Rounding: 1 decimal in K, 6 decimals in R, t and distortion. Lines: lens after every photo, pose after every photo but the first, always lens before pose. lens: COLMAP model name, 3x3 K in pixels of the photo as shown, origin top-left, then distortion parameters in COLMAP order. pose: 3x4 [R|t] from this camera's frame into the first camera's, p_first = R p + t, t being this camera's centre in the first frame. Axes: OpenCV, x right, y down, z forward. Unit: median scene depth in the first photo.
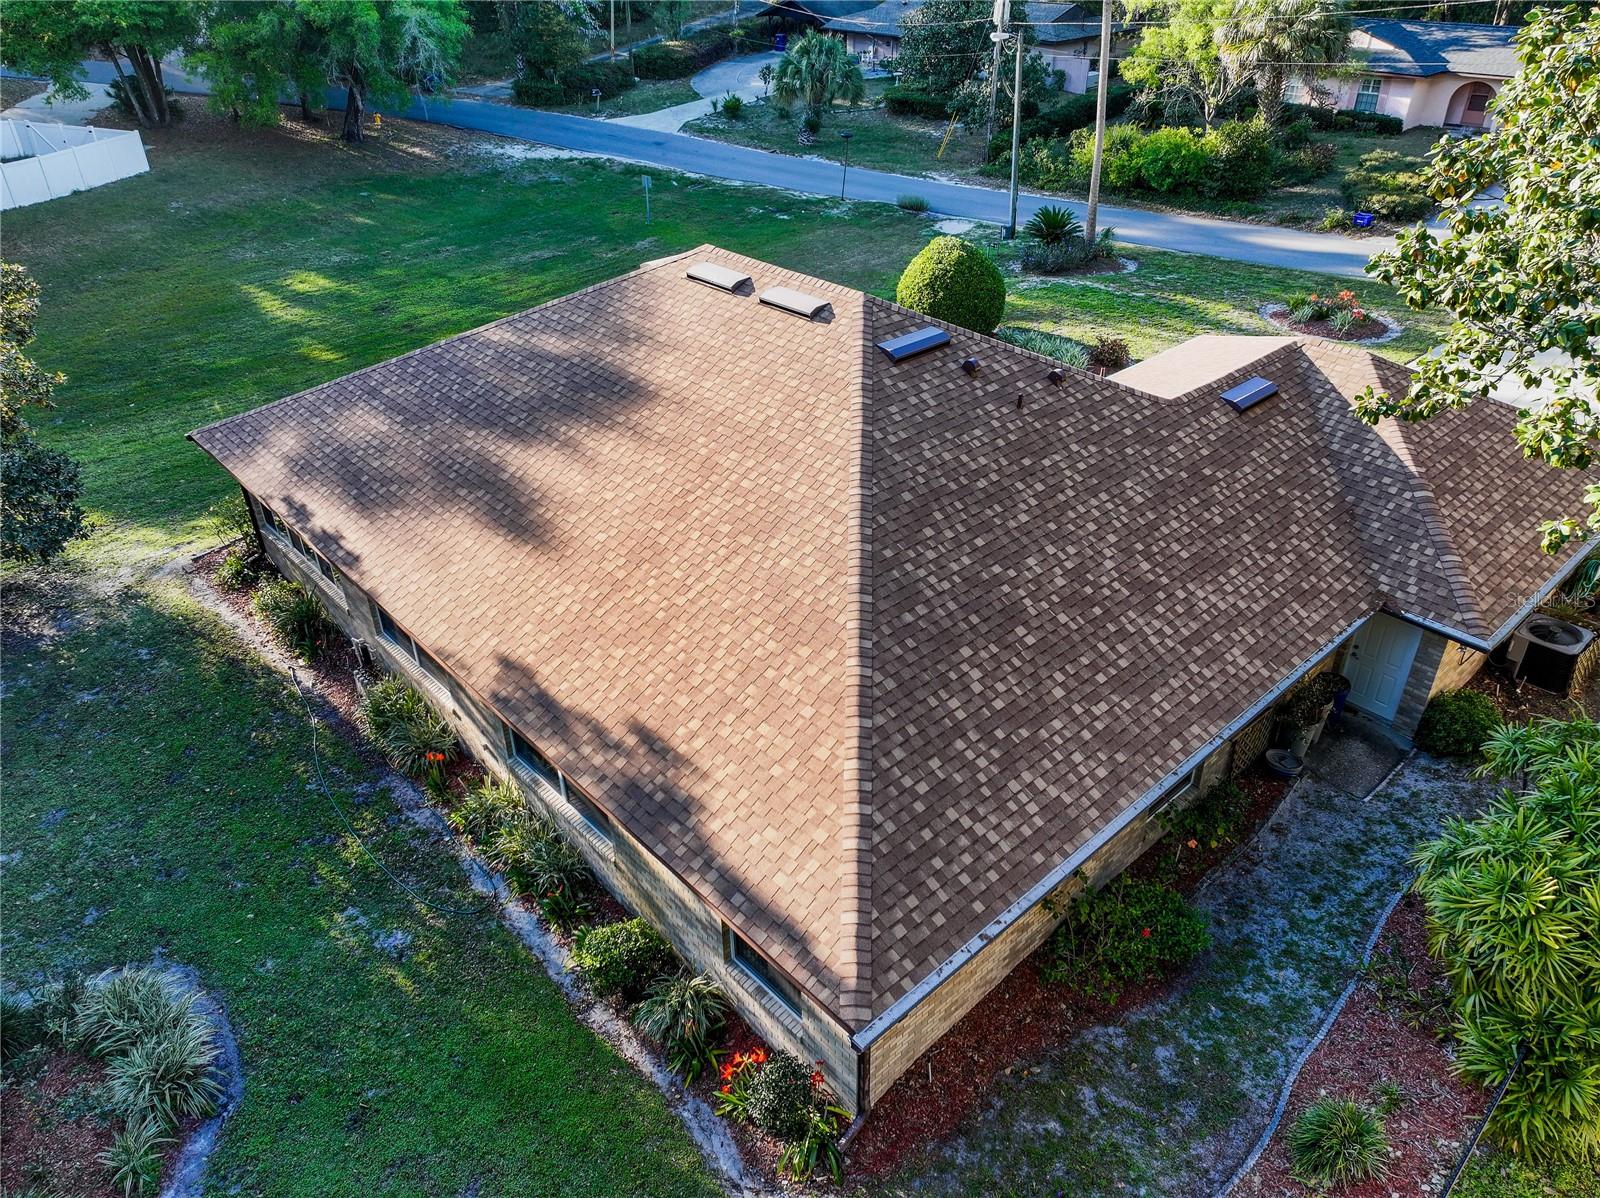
lens RADIAL K [[1134.9, 0, 811.6], [0, 1134.9, 587.2], [0, 0, 1]] dist [0.000214, 0.015374]
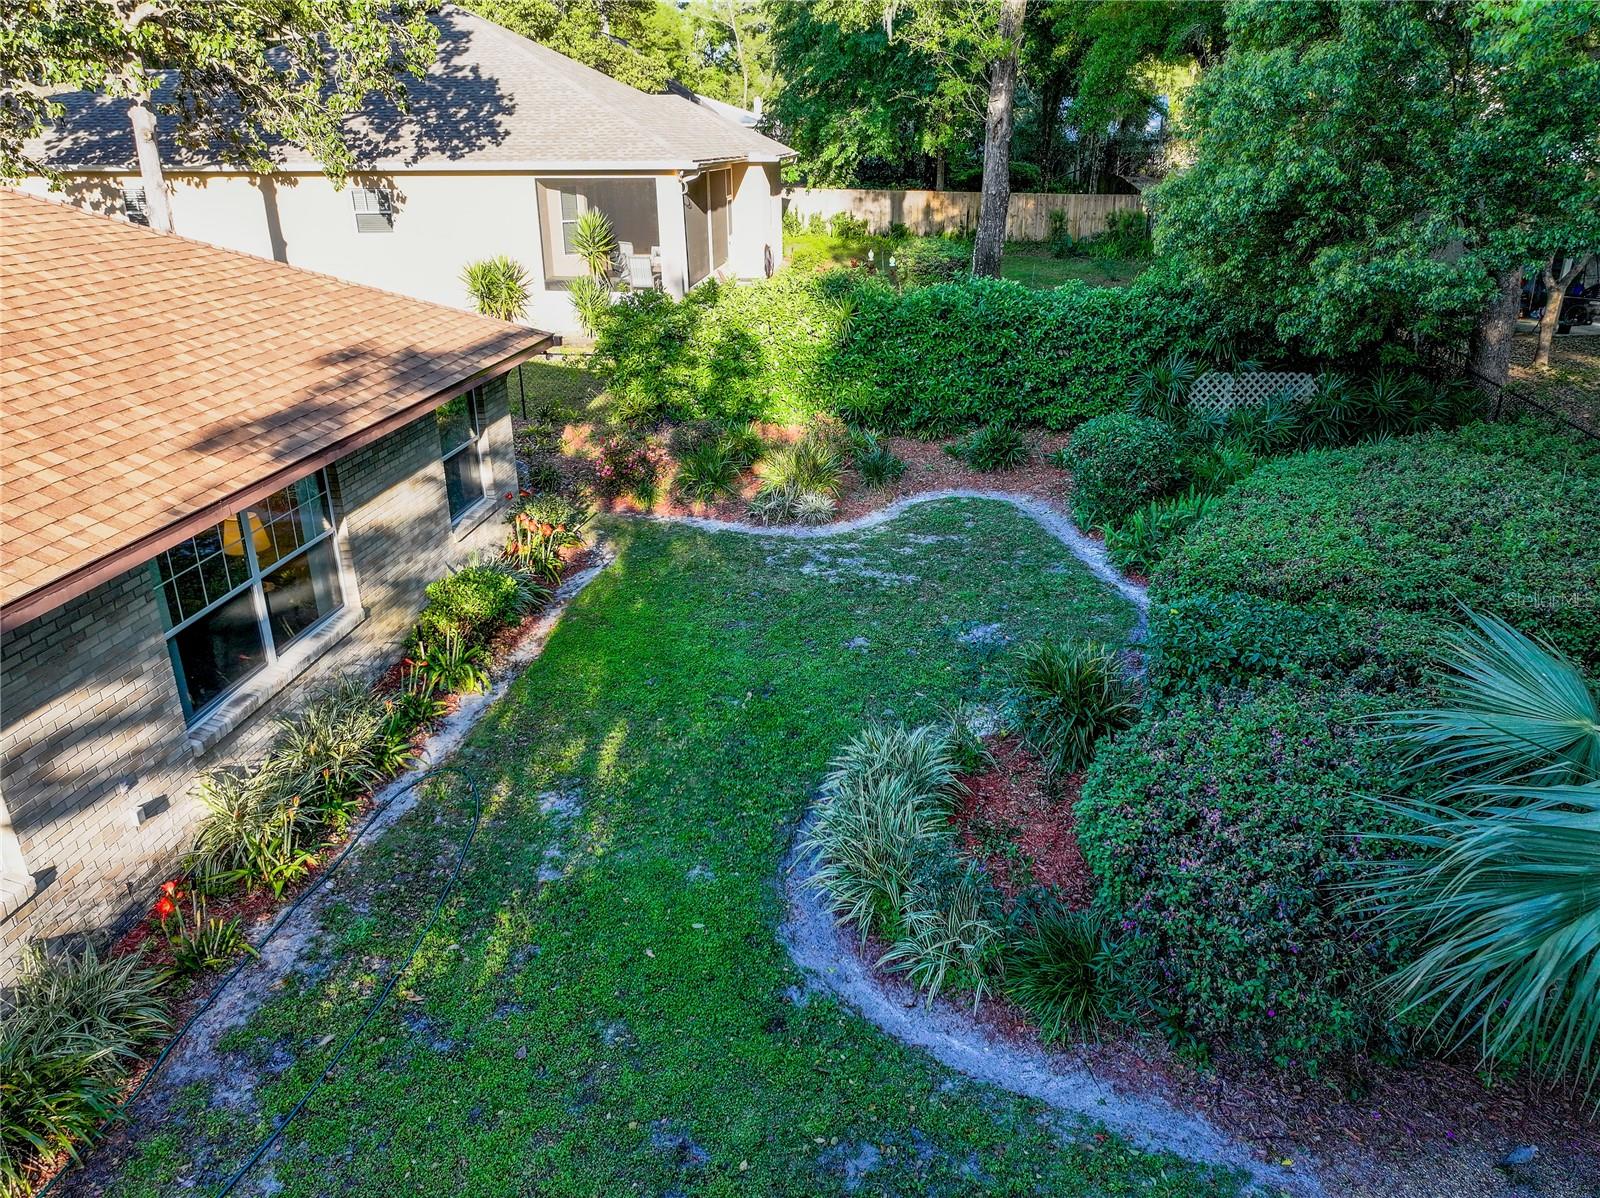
lens RADIAL K [[1134.9, 0, 803.9], [0, 1134.9, 598.9], [0, 0, 1]] dist [0.000214, 0.015374]
pose [[-0.653271, -0.264924, 0.709262, -0.856841], [0.418504, 0.654312, 0.629866, -0.111460], [-0.630945, 0.708302, -0.316571, 0.997755]]
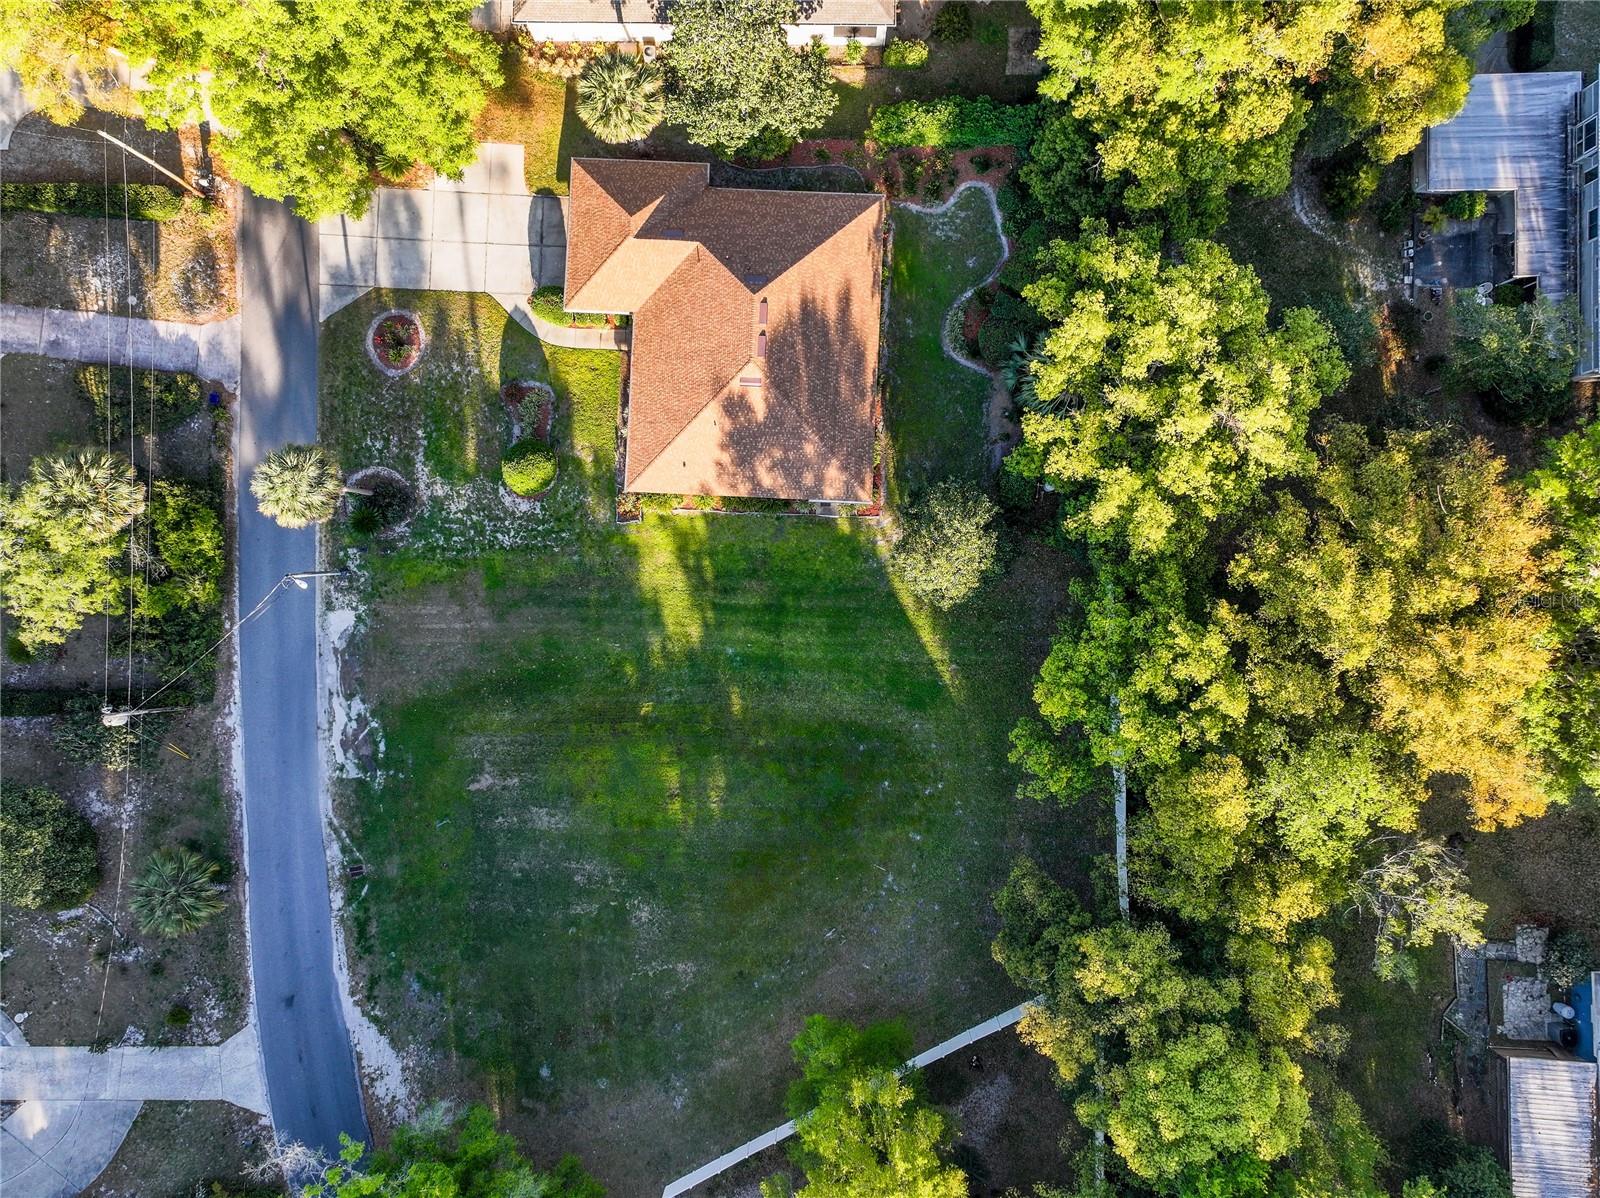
lens RADIAL K [[1134.9, 0, 792.3], [0, 1134.9, 515.3], [0, 0, 1]] dist [0.000214, 0.015374]
pose [[-0.702495, -0.706676, 0.084319, -0.953555], [0.416063, -0.311674, 0.854255, -3.964154], [-0.577401, 0.635192, 0.512971, -0.580935]]
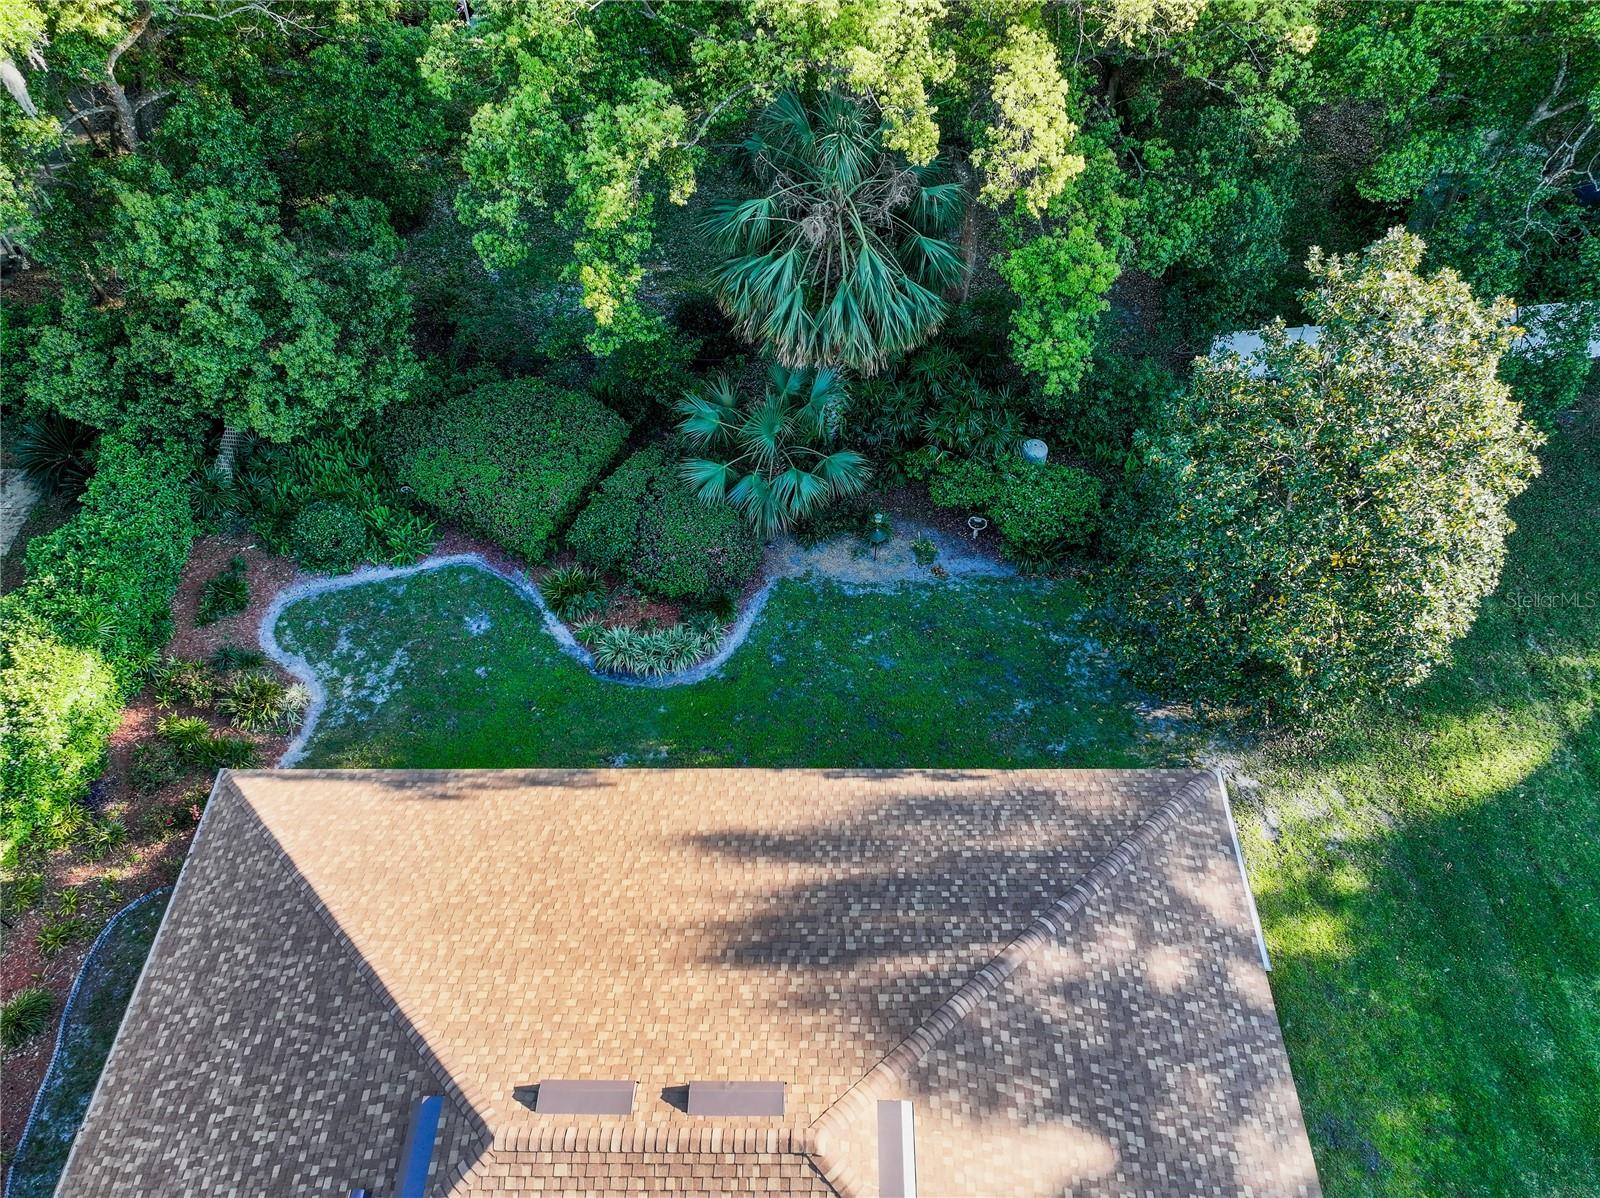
lens RADIAL K [[1134.9, 0, 805.0], [0, 1134.9, 601.5], [0, 0, 1]] dist [0.000214, 0.015374]
pose [[-0.684051, 0.580922, -0.441138, 0.032346], [-0.366291, 0.249424, 0.896448, -1.252796], [0.630797, 0.774801, 0.042167, 0.888972]]
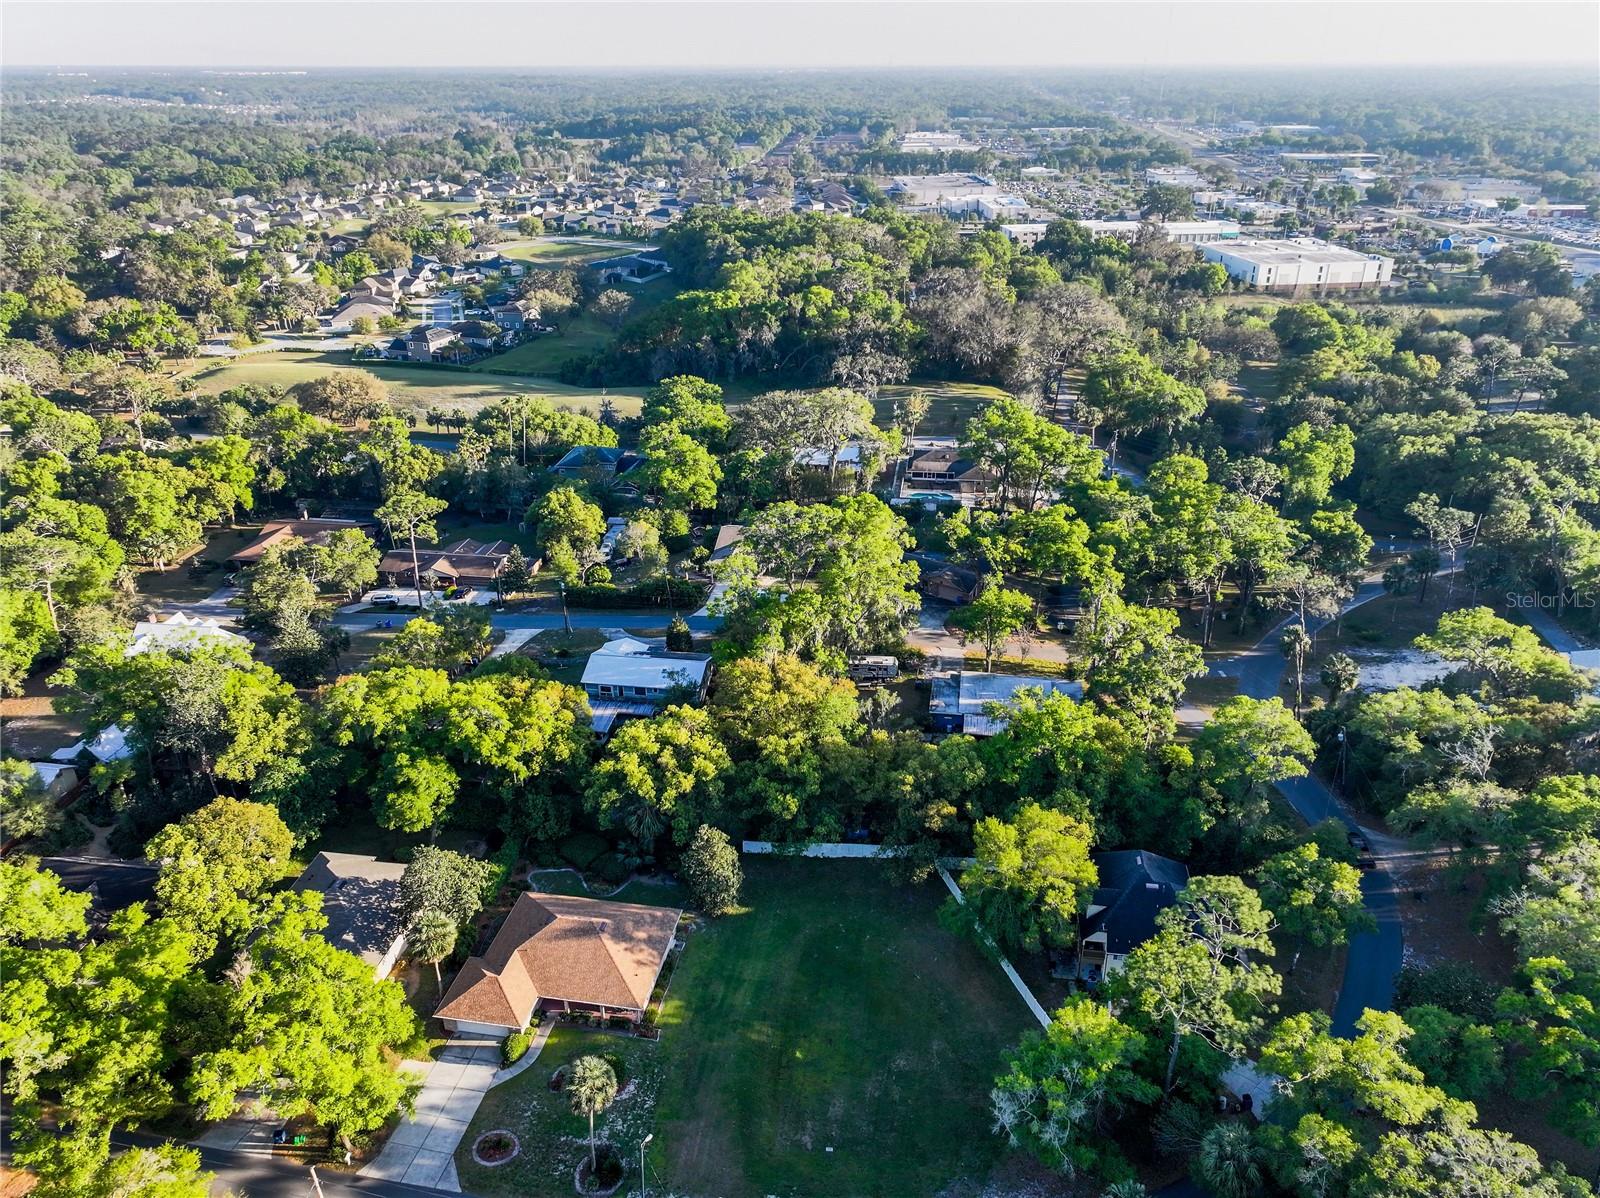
lens RADIAL K [[1134.9, 0, 802.2], [0, 1134.9, 605.3], [0, 0, 1]] dist [0.000214, 0.015374]
pose [[-0.800492, 0.284028, -0.527769, 2.167994], [-0.297049, 0.576799, 0.760963, -7.760454], [0.520552, 0.765919, -0.377352, 3.218166]]
